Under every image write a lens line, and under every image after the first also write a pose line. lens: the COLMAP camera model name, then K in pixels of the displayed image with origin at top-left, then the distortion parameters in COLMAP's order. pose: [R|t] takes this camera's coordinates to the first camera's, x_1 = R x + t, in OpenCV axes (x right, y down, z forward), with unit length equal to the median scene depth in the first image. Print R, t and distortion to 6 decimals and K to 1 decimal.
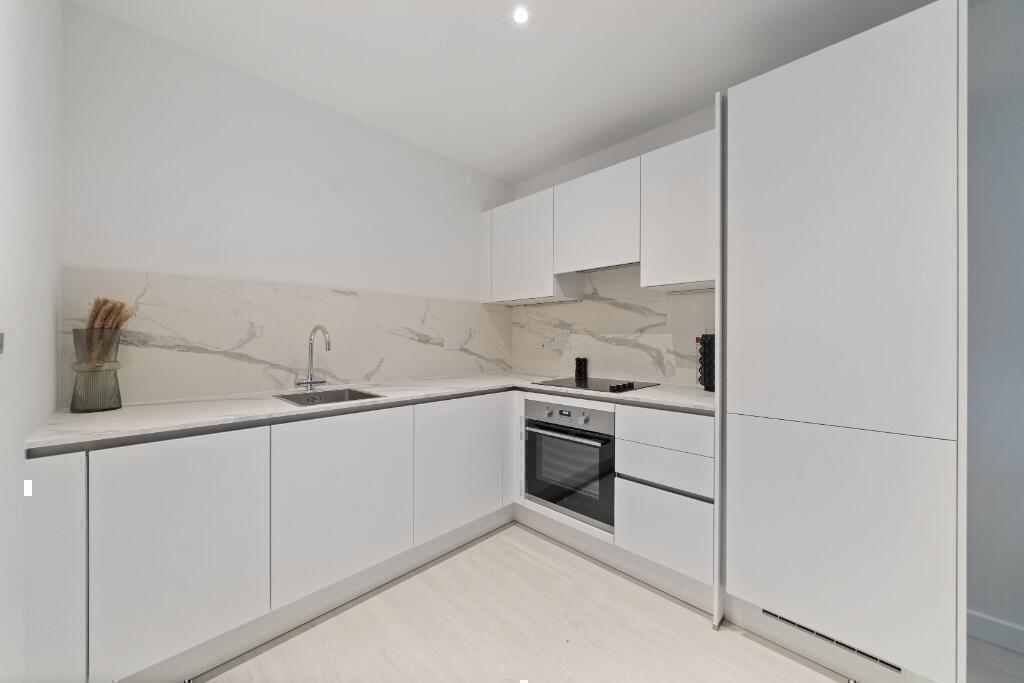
lens RADIAL K [[380.0, 0, 512.0], [0, 380.0, 341.5], [0, 0, 1]] dist [0.000281, 0.000004]
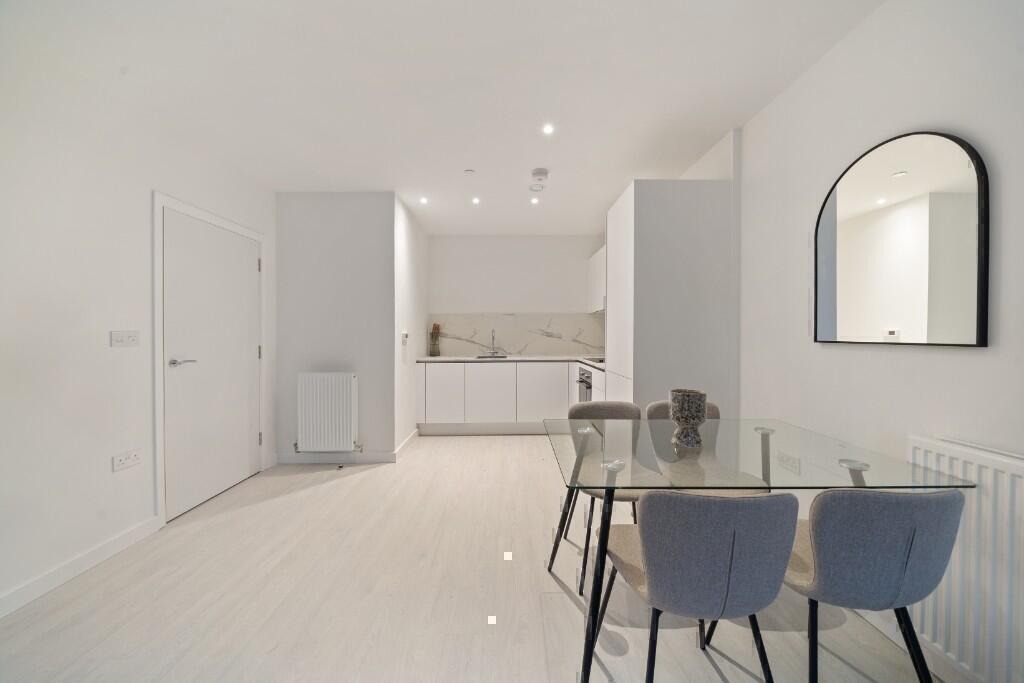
lens RADIAL K [[345.2, 0, 513.6], [0, 345.2, 337.5], [0, 0, 1]] dist [-0.000228, 0.000067]
pose [[0.708568, 0.003158, -0.705635, 0.994930], [0.000662, 0.999987, 0.005140, -0.001912], [0.705642, -0.004109, 0.708556, -0.434123]]
